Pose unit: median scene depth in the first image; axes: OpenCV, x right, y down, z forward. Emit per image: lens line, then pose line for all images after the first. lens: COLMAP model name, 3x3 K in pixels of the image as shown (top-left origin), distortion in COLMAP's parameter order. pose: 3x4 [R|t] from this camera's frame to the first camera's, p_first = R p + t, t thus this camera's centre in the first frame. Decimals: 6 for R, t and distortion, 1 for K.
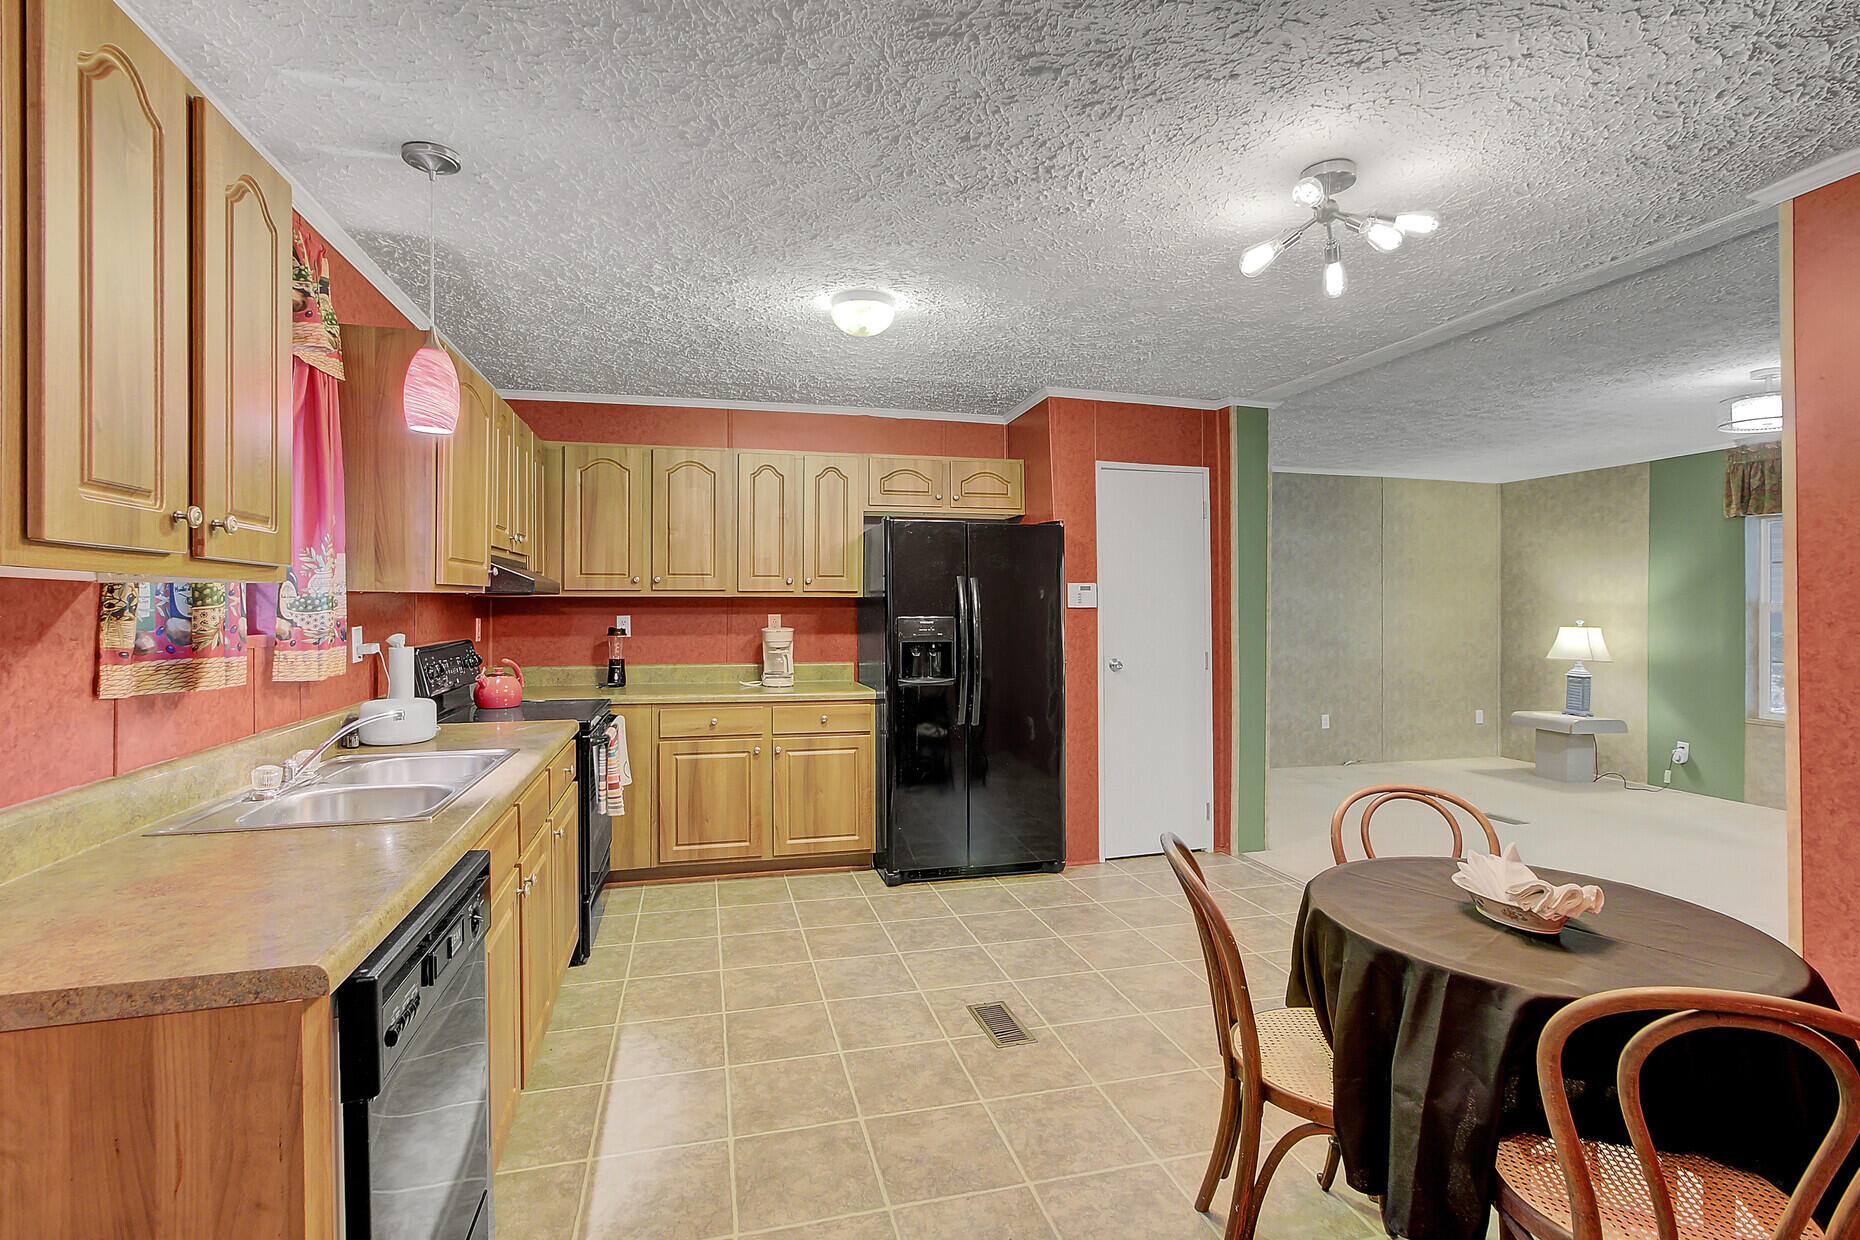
lens RADIAL K [[863.6, 0, 923.3], [0, 863.6, 606.5], [0, 0, 1]] dist [-0.028321, -0.000008]
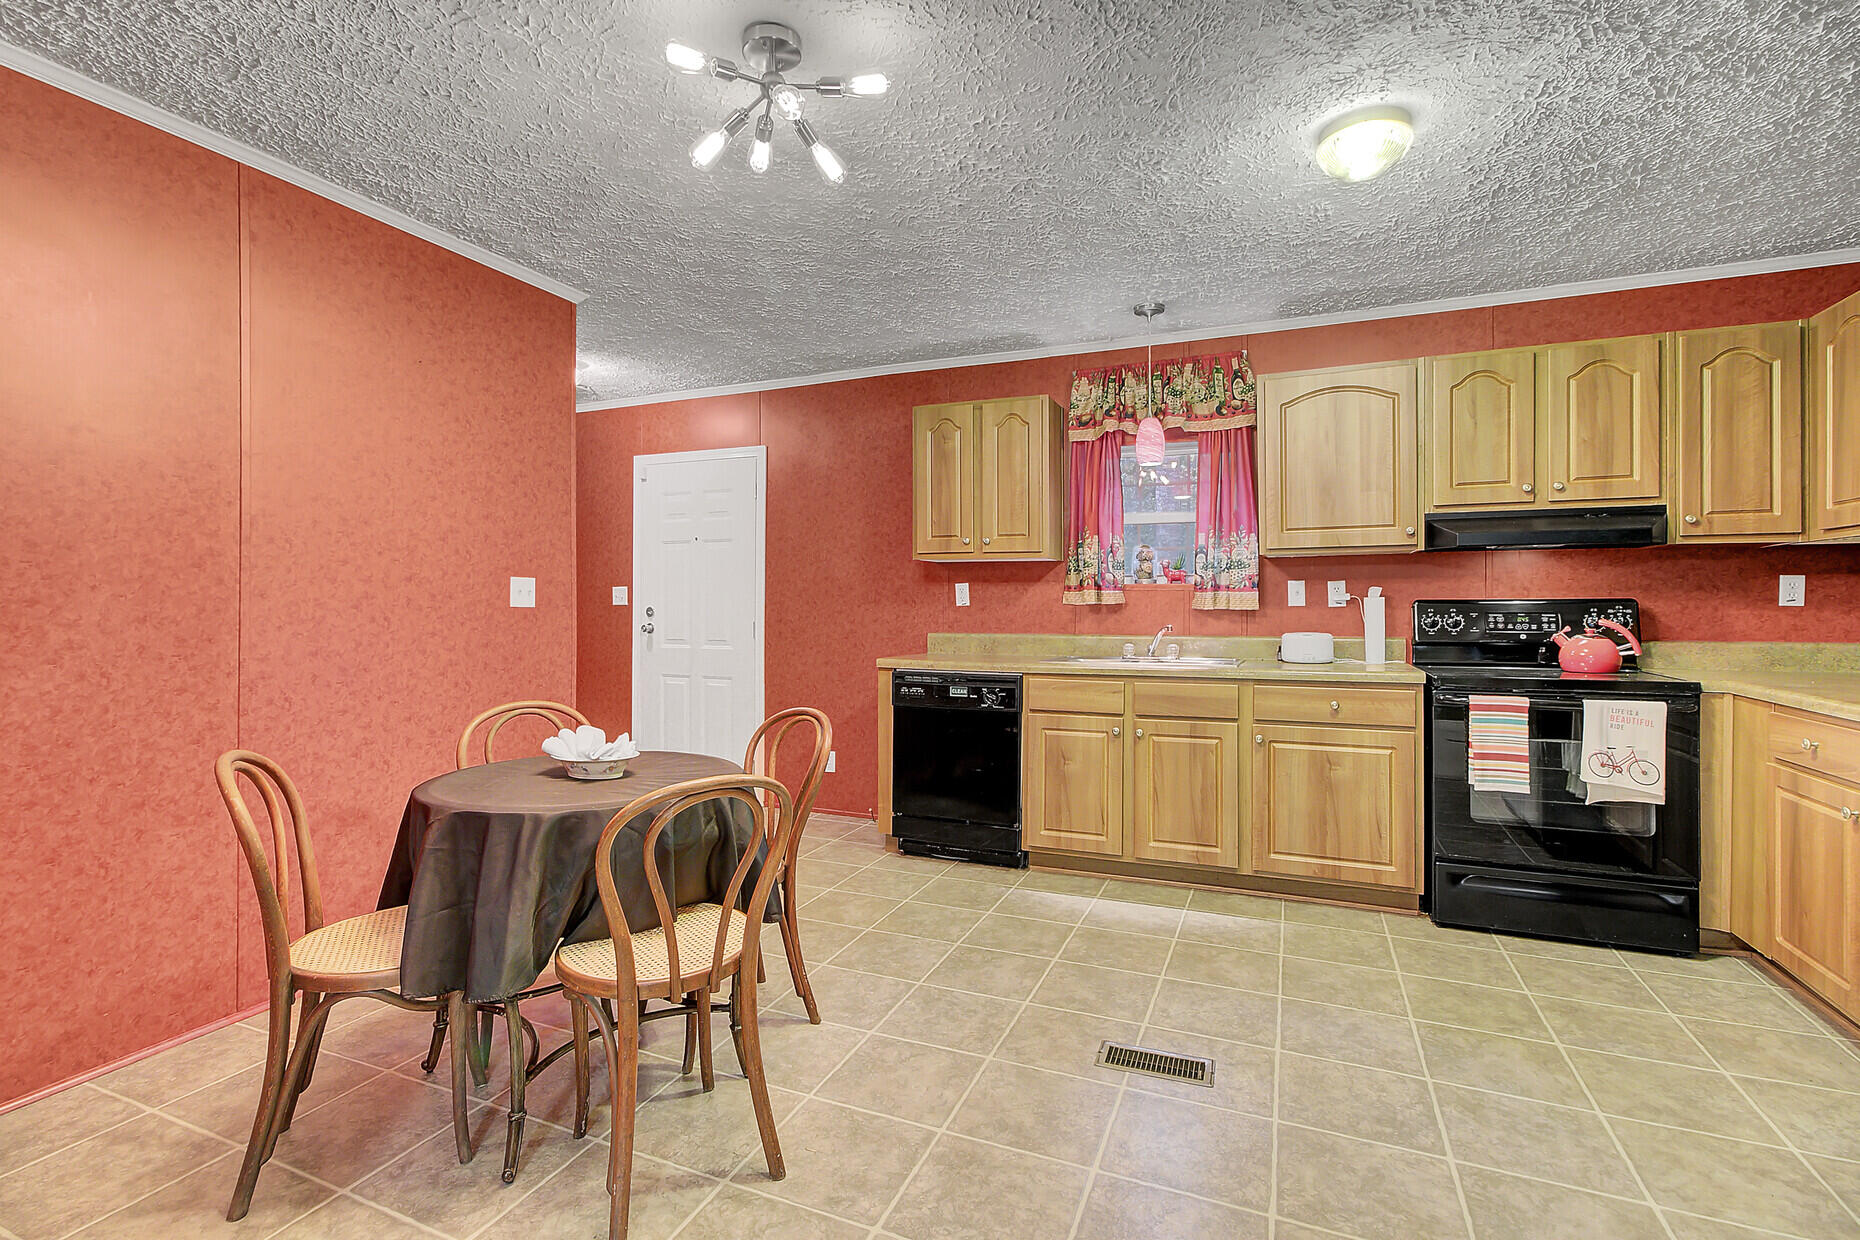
lens RADIAL K [[863.6, 0, 923.3], [0, 863.6, 606.5], [0, 0, 1]] dist [-0.028321, -0.000008]
pose [[-0.611054, 0.009250, -0.791535, 0.890374], [0.000337, 0.999935, 0.011425, 0.048900], [0.791589, 0.006715, -0.611017, 1.368710]]
